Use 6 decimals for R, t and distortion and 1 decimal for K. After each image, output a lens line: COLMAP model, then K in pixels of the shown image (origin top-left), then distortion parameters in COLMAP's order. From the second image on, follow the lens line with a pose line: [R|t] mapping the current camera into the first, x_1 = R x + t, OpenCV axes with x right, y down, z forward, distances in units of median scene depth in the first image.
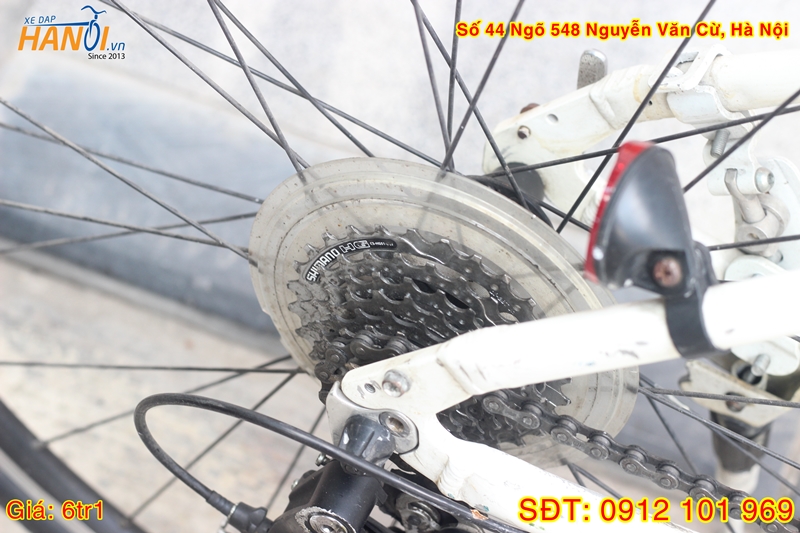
lens RADIAL K [[1944.4, 0, 399.1], [0, 1944.4, 266.4], [0, 0, 1]] dist [-0.217619, 0.000000]
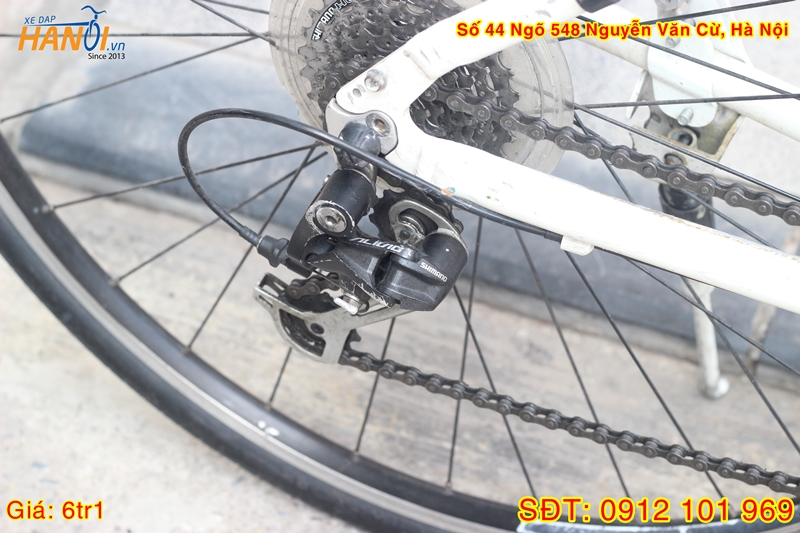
lens RADIAL K [[1944.4, 0, 400.6], [0, 1944.4, 266.5], [0, 0, 1]] dist [-0.217619, 0.000000]
pose [[0.997559, -0.040344, -0.057000, 0.079376], [0.030739, 0.986585, -0.160330, 0.370014], [0.062703, 0.158186, 0.985416, -0.234539]]
